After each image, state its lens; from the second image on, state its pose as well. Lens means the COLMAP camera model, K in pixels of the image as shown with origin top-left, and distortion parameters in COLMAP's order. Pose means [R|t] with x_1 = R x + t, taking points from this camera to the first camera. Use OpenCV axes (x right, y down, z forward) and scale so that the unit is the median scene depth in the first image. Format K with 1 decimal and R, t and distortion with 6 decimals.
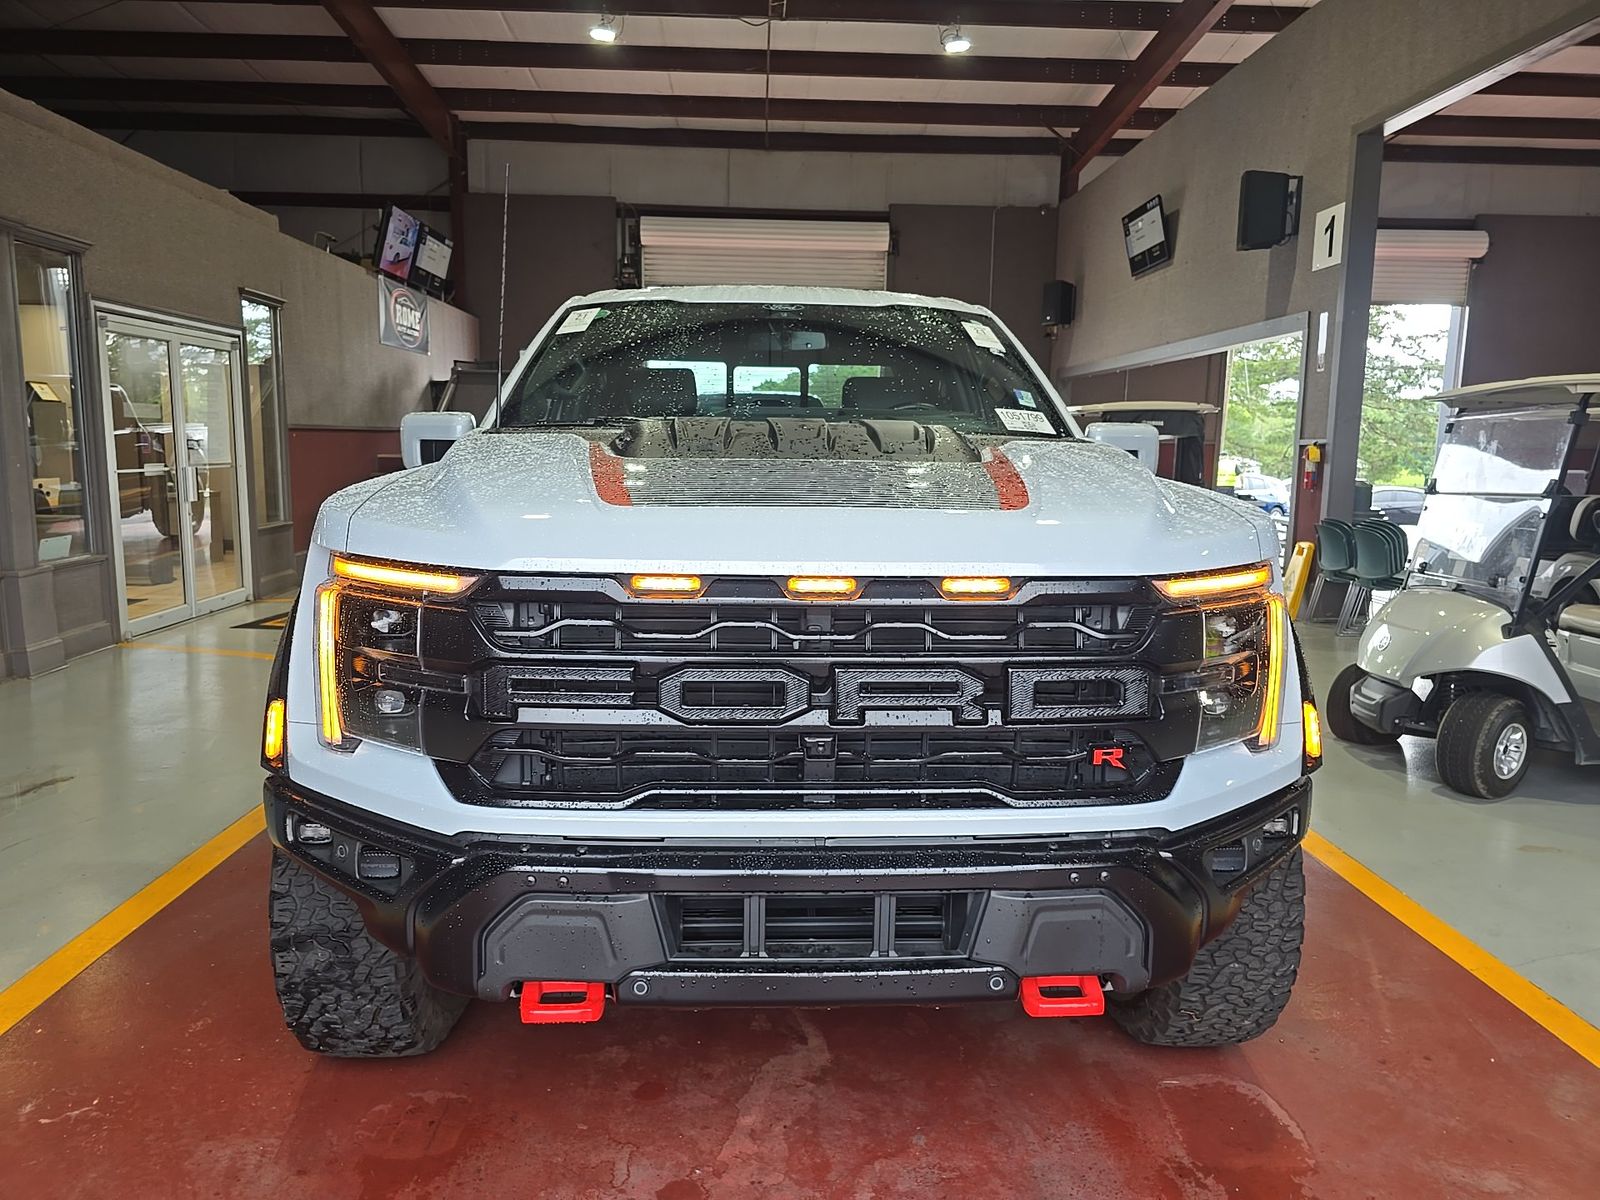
lens RADIAL K [[1095.1, 0, 805.0], [0, 1095.1, 579.3], [0, 0, 1]] dist [0.061100, -0.065949]
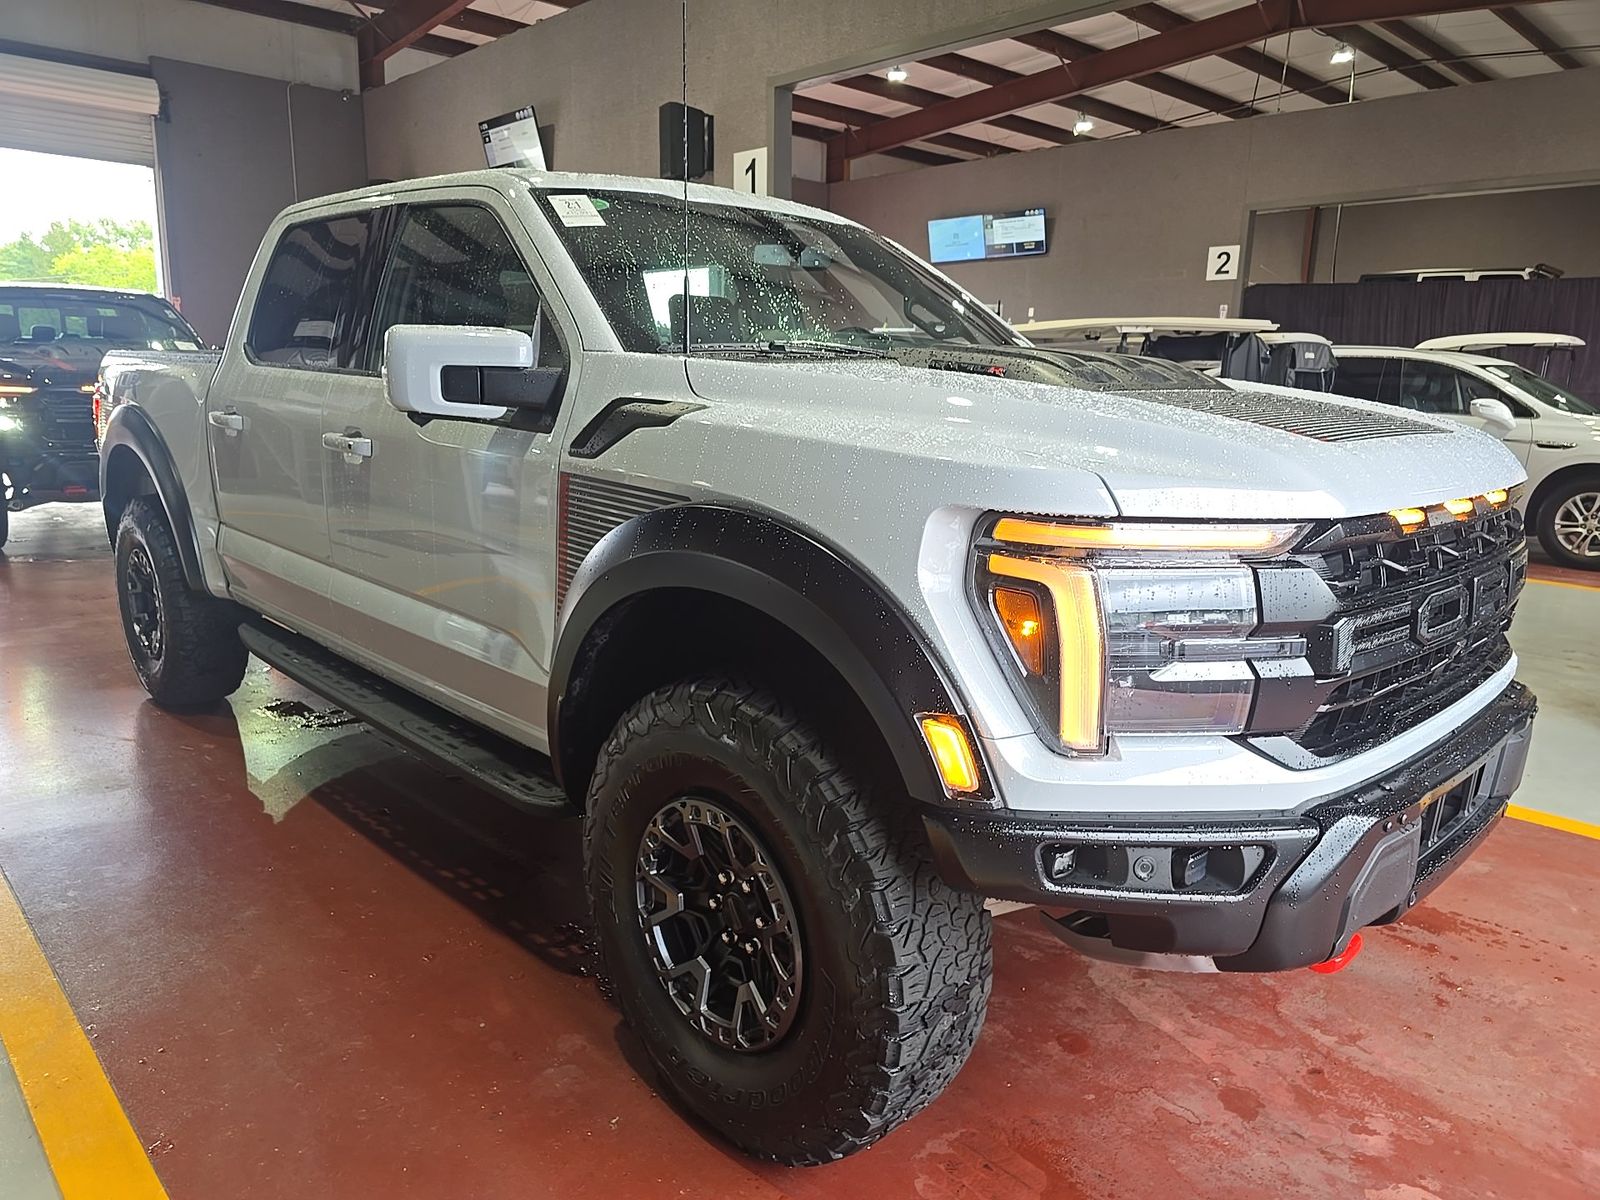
lens RADIAL K [[1095.1, 0, 805.0], [0, 1095.1, 579.3], [0, 0, 1]] dist [0.061100, -0.065949]
pose [[0.745044, -0.123534, 0.655476, -0.260664], [0.074172, 0.991949, 0.102640, -0.018370], [-0.662878, -0.027854, 0.748209, 0.124363]]
